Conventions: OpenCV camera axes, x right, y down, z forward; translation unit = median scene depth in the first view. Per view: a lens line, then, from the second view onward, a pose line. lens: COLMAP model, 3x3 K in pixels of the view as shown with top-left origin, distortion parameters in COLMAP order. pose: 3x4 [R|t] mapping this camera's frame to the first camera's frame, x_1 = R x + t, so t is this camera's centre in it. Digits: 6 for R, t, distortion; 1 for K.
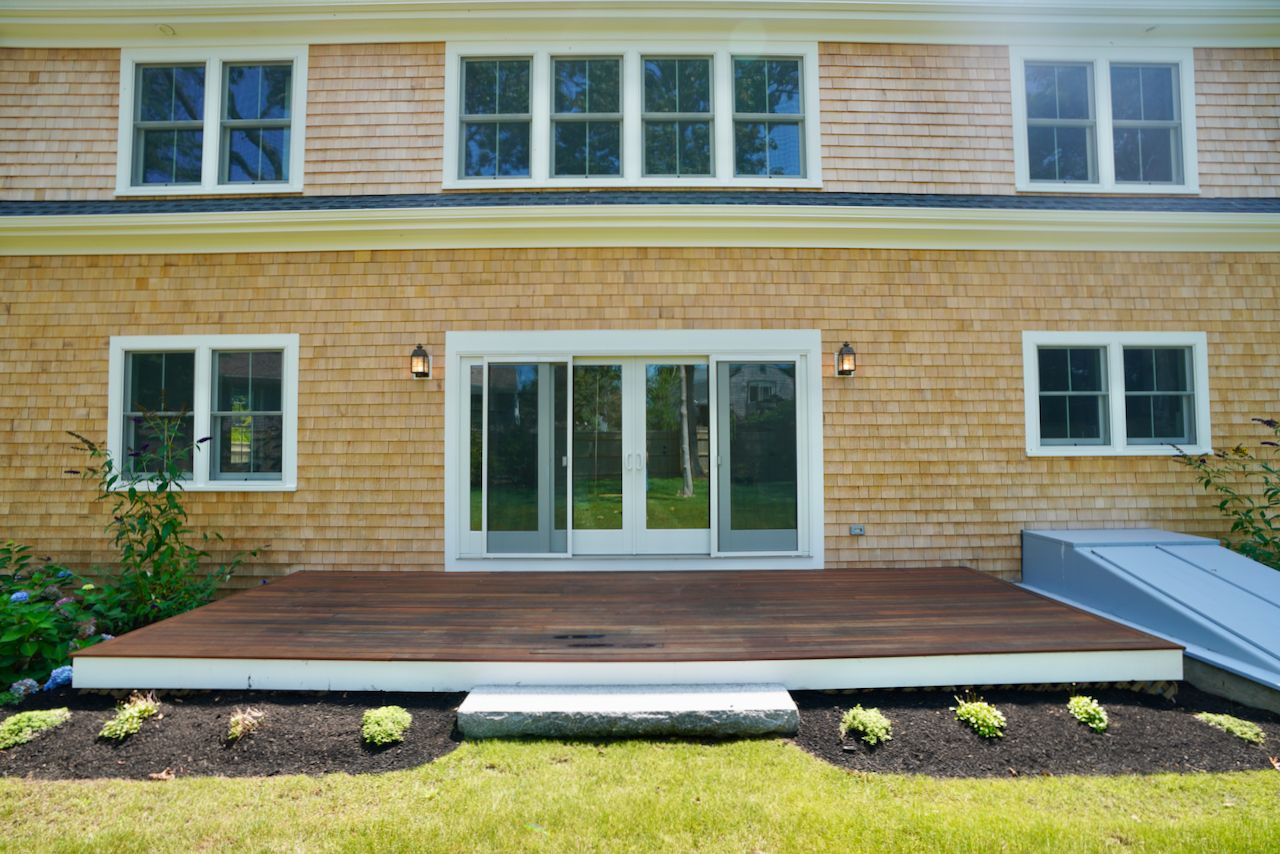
lens RADIAL K [[450.5, 0, 641.8], [0, 450.5, 434.7], [0, 0, 1]] dist [-0.039071, 0.009466]
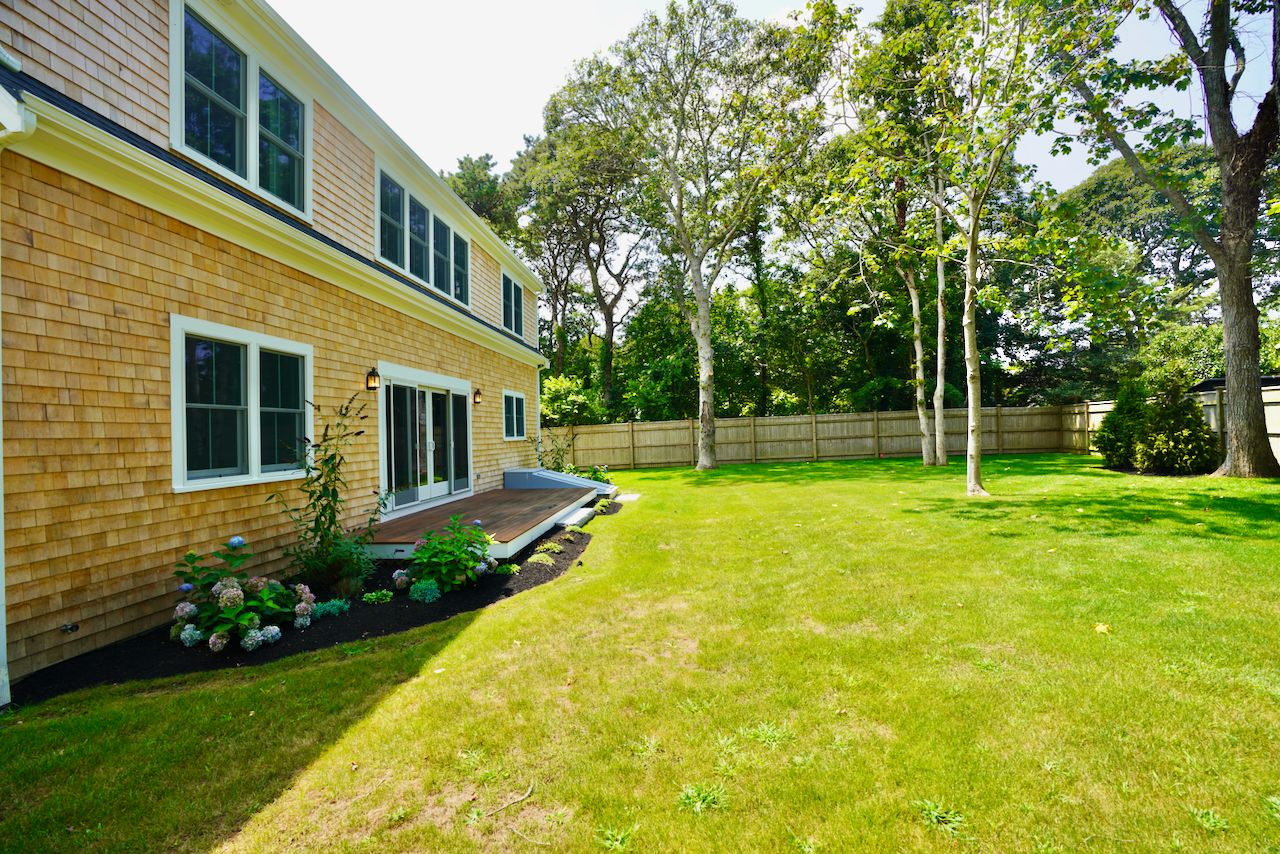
lens RADIAL K [[585.9, 0, 647.9], [0, 585.9, 424.3], [0, 0, 1]] dist [-0.072502, 0.026919]
pose [[0.073730, 0.016462, 0.997142, -0.155314], [0.003253, 0.999854, -0.016747, 0.000984], [-0.997273, 0.004478, 0.073666, -0.001444]]
